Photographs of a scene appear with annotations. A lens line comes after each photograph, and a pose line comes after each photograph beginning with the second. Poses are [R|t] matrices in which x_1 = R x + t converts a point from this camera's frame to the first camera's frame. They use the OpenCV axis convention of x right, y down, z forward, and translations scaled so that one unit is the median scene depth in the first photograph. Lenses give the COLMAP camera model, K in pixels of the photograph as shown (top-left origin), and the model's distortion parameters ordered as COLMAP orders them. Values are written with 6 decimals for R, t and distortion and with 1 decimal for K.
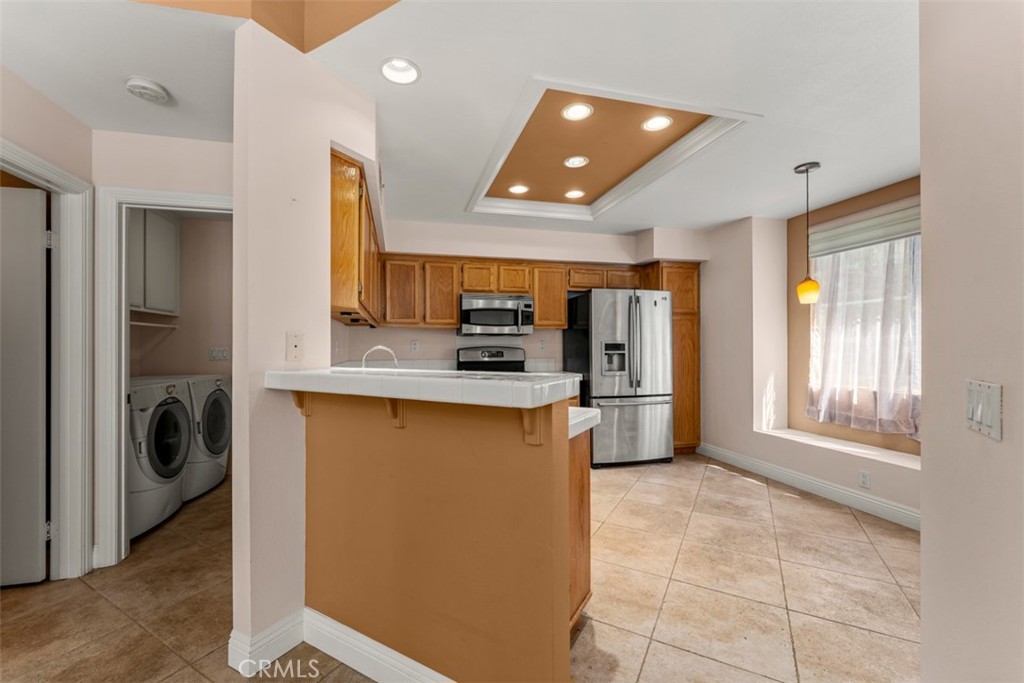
lens RADIAL K [[407.8, 0, 509.7], [0, 407.8, 346.4], [0, 0, 1]] dist [0.001905, -0.000950]
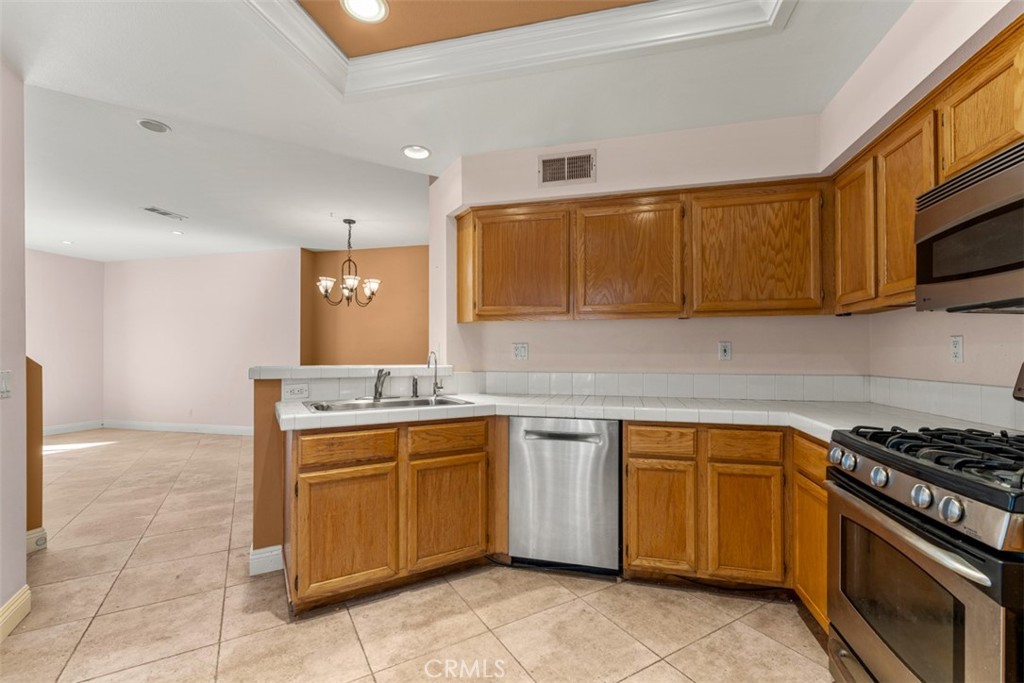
lens RADIAL K [[443.2, 0, 512.7], [0, 443.2, 349.3], [0, 0, 1]] dist [0.004764, 0.000179]
pose [[-0.488590, -0.001231, -0.872513, 0.447750], [0.004456, 0.999982, -0.003906, -0.000095], [0.872502, -0.005796, -0.488576, 1.022100]]
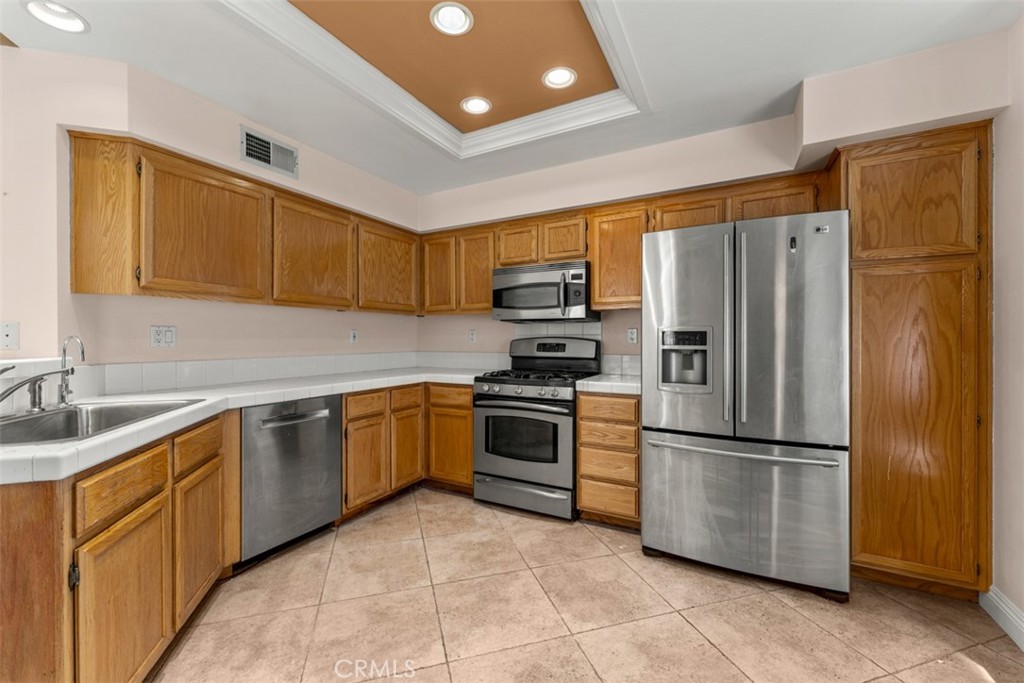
lens RADIAL K [[407.8, 0, 513.3], [0, 407.8, 340.6], [0, 0, 1]] dist [0.001905, -0.000950]
pose [[0.728114, 0.008615, -0.685401, 0.519597], [-0.002117, 0.999945, 0.010319, -0.000616], [0.685452, -0.006063, 0.728092, 0.526809]]
